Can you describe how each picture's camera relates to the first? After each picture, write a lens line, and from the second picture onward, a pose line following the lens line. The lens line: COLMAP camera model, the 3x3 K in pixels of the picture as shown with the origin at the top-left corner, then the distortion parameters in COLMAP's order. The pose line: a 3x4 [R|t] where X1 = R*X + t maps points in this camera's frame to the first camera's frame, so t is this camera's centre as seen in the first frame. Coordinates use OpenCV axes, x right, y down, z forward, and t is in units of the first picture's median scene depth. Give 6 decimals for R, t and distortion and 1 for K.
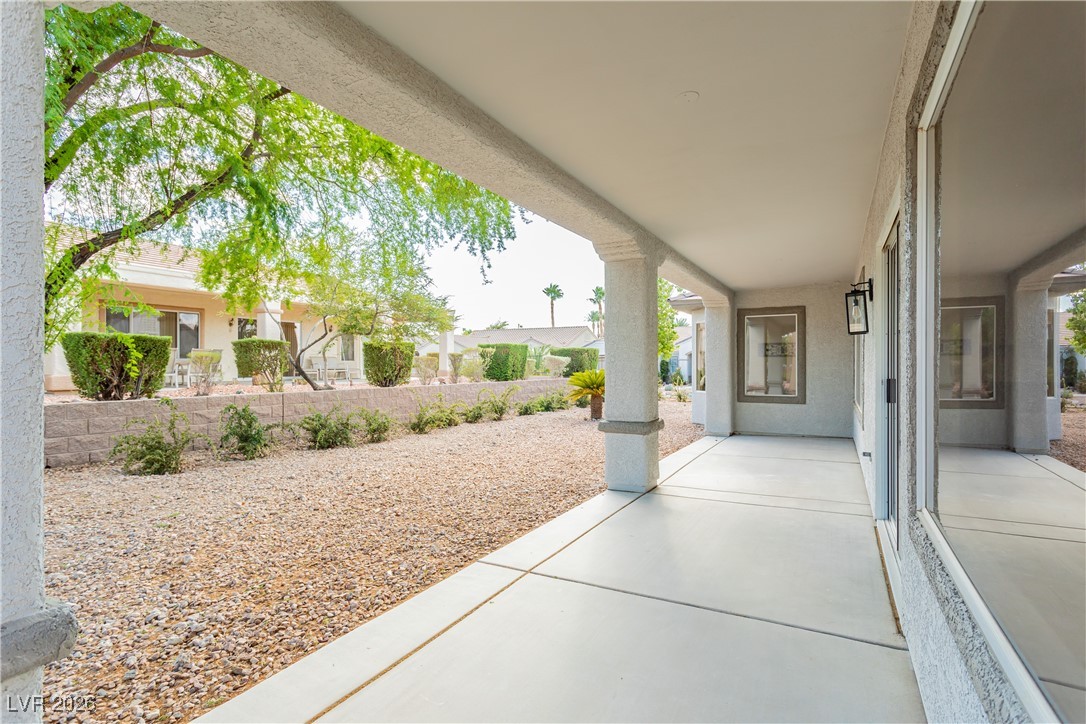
lens RADIAL K [[514.9, 0, 533.9], [0, 514.9, 364.5], [0, 0, 1]] dist [0.009702, -0.000287]
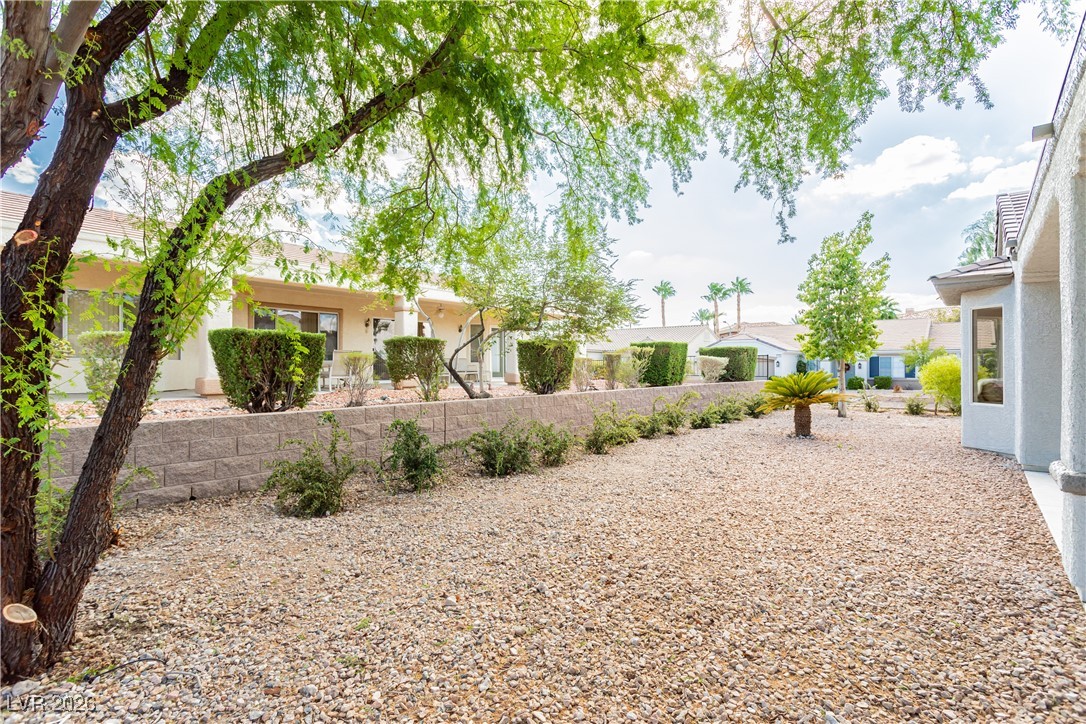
lens RADIAL K [[517.2, 0, 543.0], [0, 517.2, 362.0], [0, 0, 1]] dist [-0.002374, 0.000213]
pose [[0.984085, -0.001799, -0.177691, -0.199048], [0.000496, 0.999973, -0.007380, -0.002526], [0.177700, 0.007174, 0.984059, 0.234315]]
